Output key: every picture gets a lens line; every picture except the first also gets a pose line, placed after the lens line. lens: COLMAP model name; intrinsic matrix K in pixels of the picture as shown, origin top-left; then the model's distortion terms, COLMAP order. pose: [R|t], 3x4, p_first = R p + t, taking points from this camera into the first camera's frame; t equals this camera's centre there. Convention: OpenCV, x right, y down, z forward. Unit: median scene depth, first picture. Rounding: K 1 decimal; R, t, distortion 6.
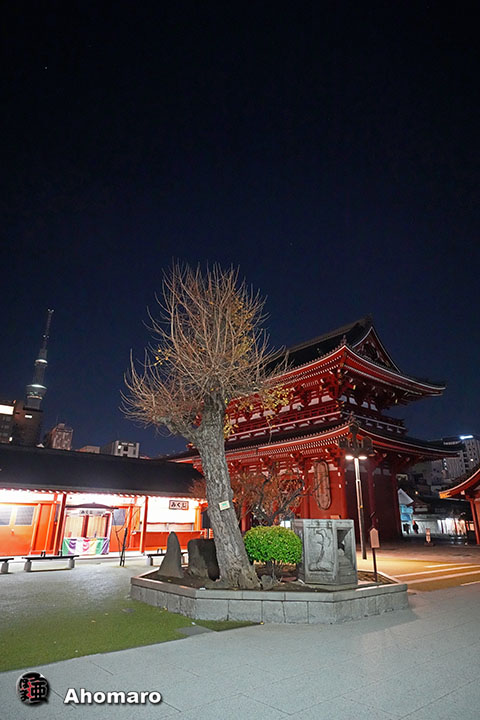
lens RADIAL K [[443.0, 0, 240.0], [0, 443.0, 360.0], [0, 0, 1]] dist [-0.019284, -0.001529]
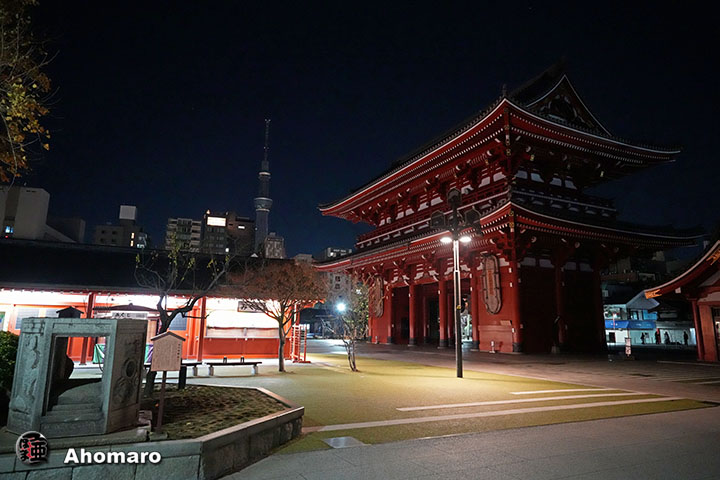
lens RADIAL K [[473.0, 0, 360.0], [0, 473.0, 240.0], [0, 0, 1]] dist [-0.003015, -0.000944]
pose [[0.967758, -0.042221, -0.248317, 0.160225], [0.082432, 0.984651, 0.153843, 0.048882], [0.238010, -0.169352, 0.956384, 0.128069]]
